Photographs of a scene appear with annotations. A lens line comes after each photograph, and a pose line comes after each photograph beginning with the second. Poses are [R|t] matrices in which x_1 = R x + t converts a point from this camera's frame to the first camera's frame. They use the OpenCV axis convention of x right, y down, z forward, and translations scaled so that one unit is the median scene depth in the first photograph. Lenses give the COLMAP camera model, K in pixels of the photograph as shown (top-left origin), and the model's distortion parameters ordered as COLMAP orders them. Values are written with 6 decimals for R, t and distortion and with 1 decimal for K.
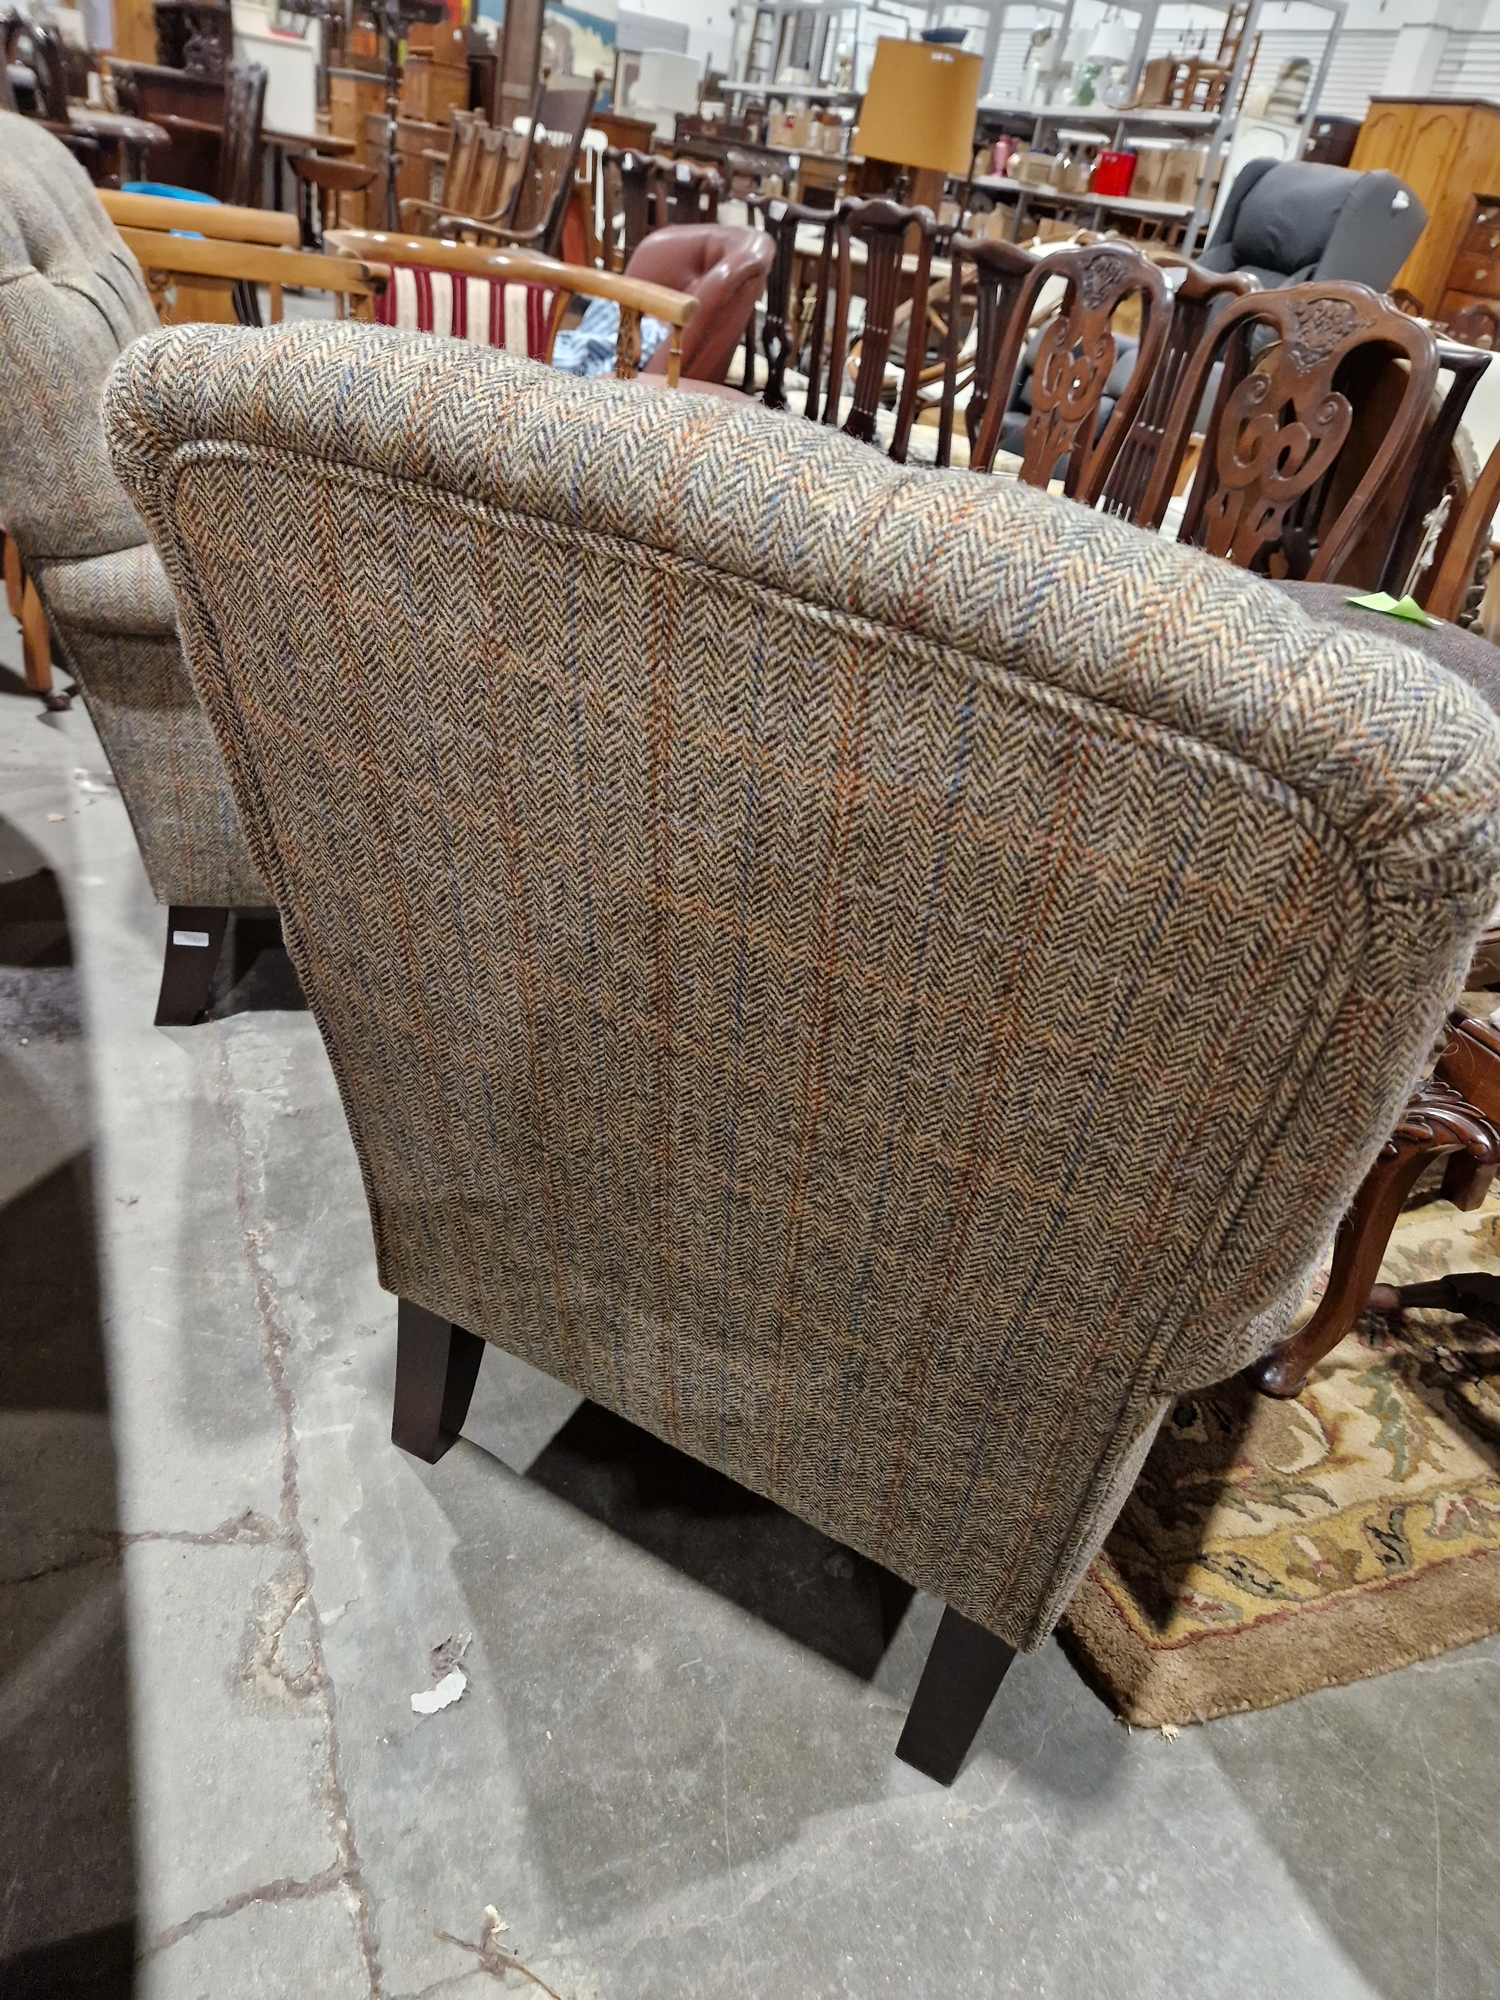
lens RADIAL K [[1360.7, 0, 751.1], [0, 1360.7, 979.6], [0, 0, 1]] dist [0.063334, -0.065812]
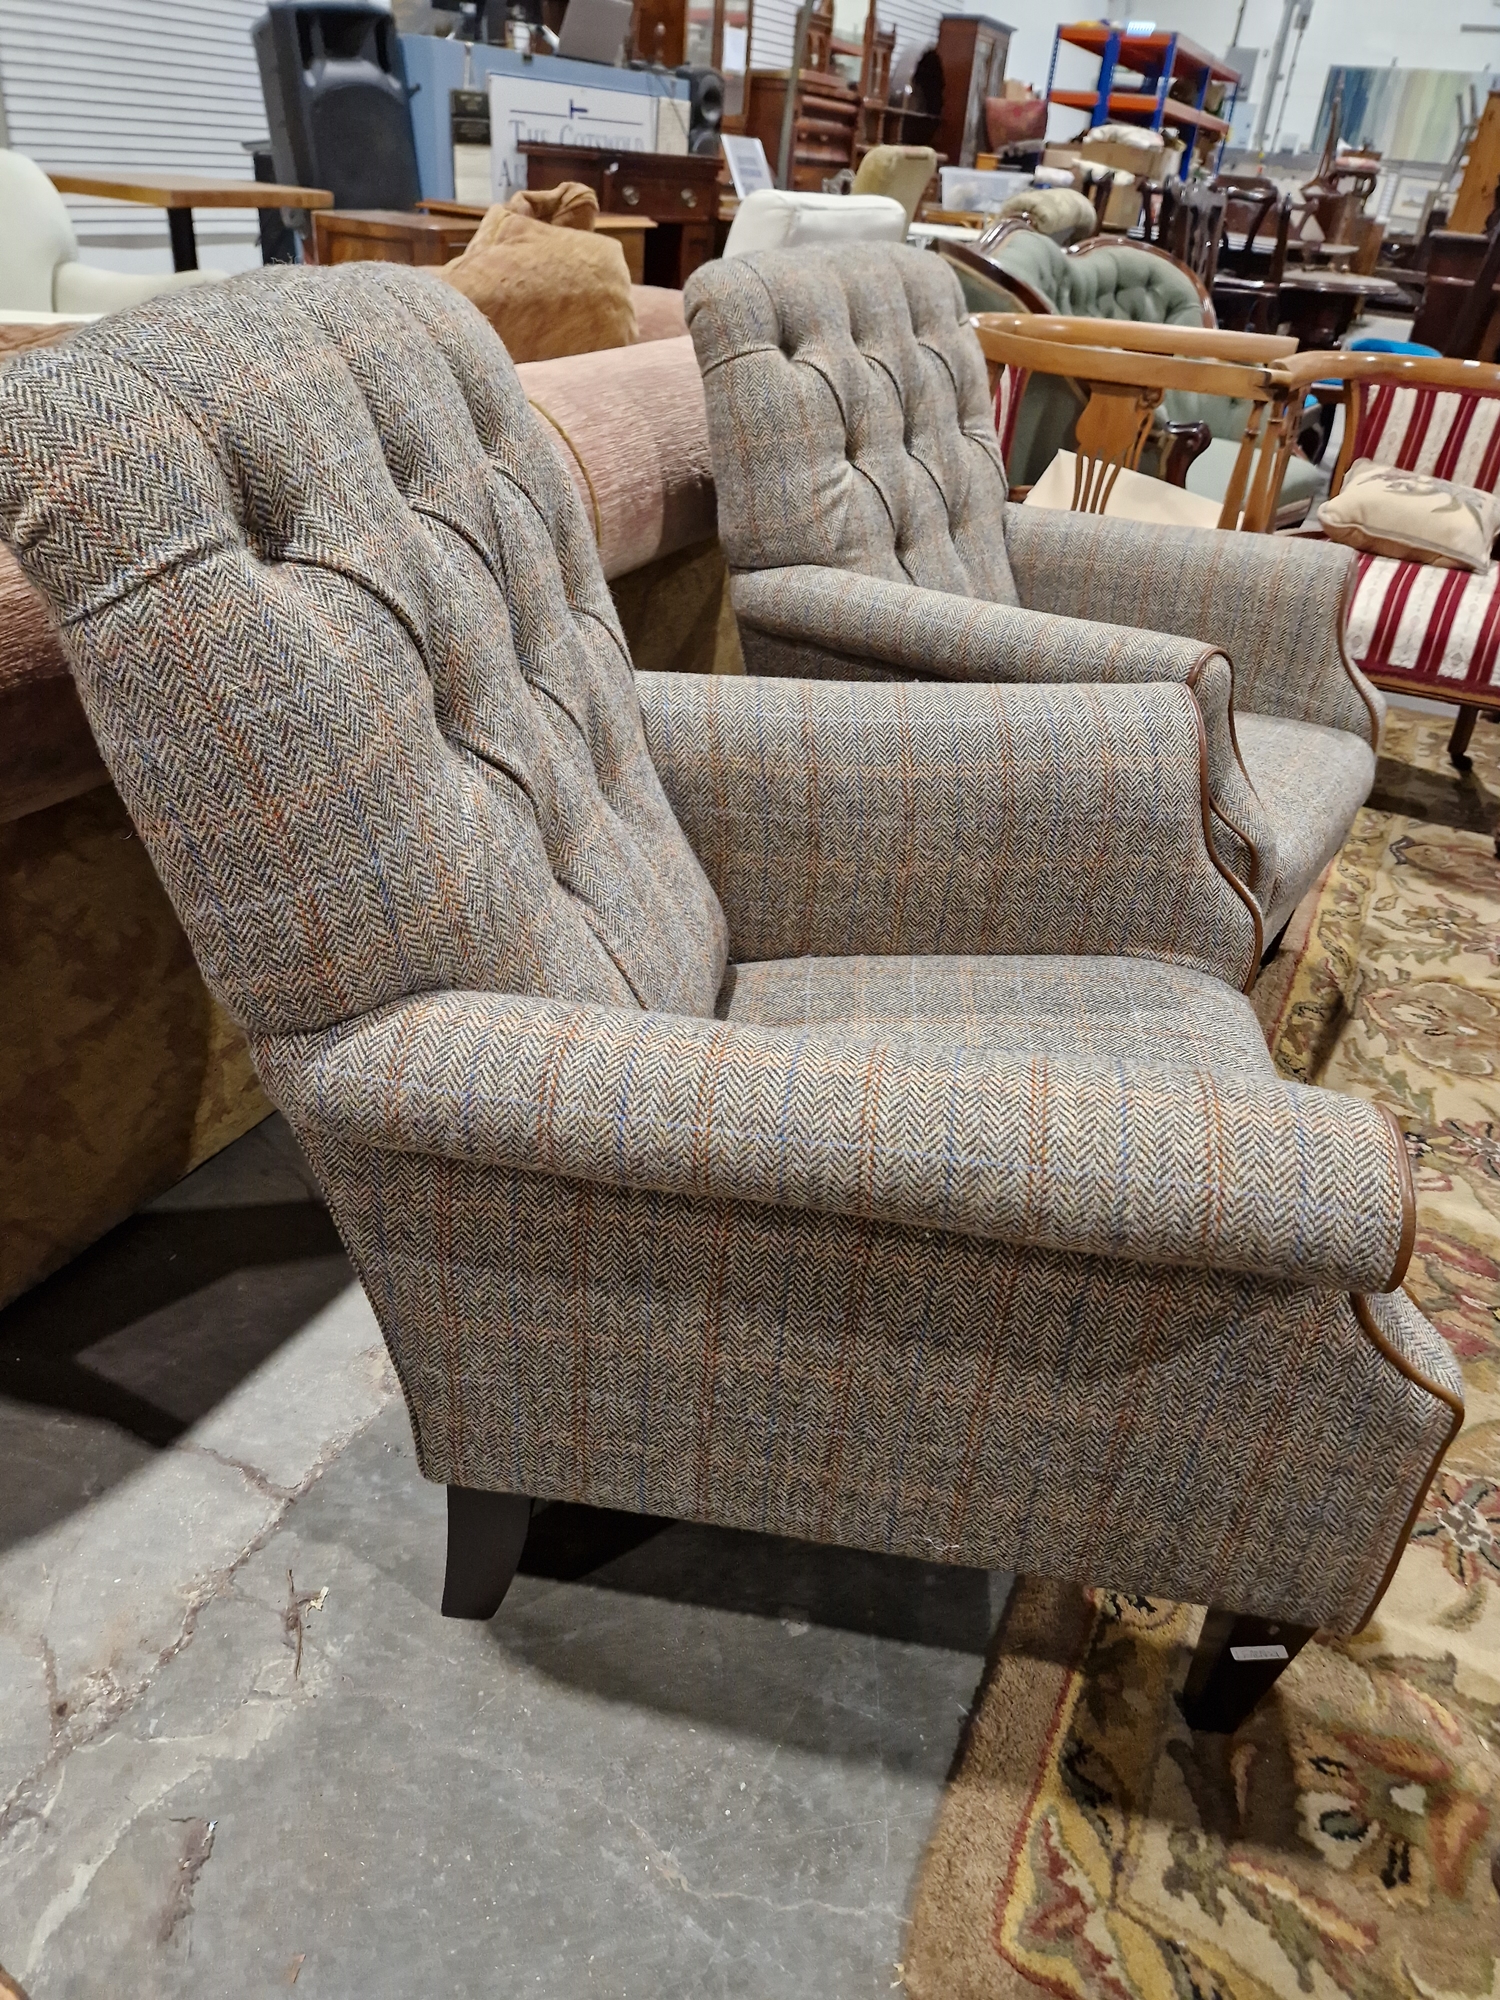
lens RADIAL K [[1360.7, 0, 751.1], [0, 1360.7, 979.6], [0, 0, 1]] dist [0.063334, -0.065812]
pose [[0.645891, 0.303532, -0.700494, 0.658090], [-0.372046, 0.926377, 0.058365, -0.034824], [0.666638, 0.222919, 0.711267, 0.232078]]
